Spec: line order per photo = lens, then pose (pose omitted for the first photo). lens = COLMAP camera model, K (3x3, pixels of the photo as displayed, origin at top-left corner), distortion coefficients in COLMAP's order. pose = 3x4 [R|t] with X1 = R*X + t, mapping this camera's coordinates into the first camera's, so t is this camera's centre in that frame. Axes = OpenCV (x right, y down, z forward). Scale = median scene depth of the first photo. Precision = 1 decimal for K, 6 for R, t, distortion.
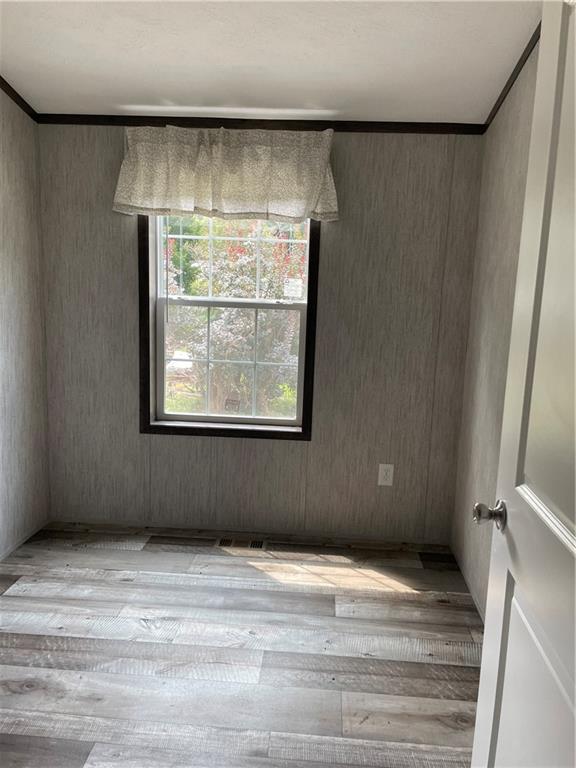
lens RADIAL K [[593.2, 0, 296.6], [0, 593.2, 375.2], [0, 0, 1]] dist [0.085909, -0.103584]
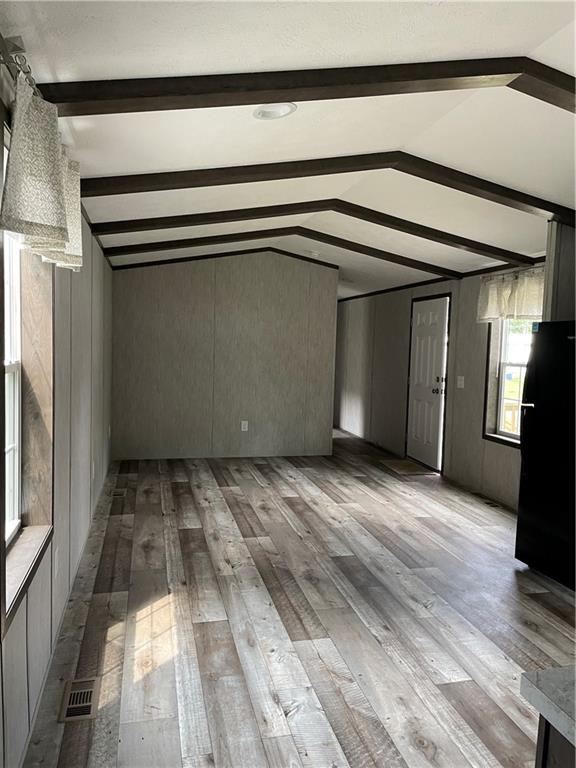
lens RADIAL K [[576.4, 0, 286.6], [0, 576.4, 421.6], [0, 0, 1]] dist [0.074592, -0.116153]
pose [[-0.298011, -0.176090, 0.938180, -1.067583], [0.105044, 0.970819, 0.215583, -0.239513], [-0.948765, 0.162797, -0.270818, 1.222031]]
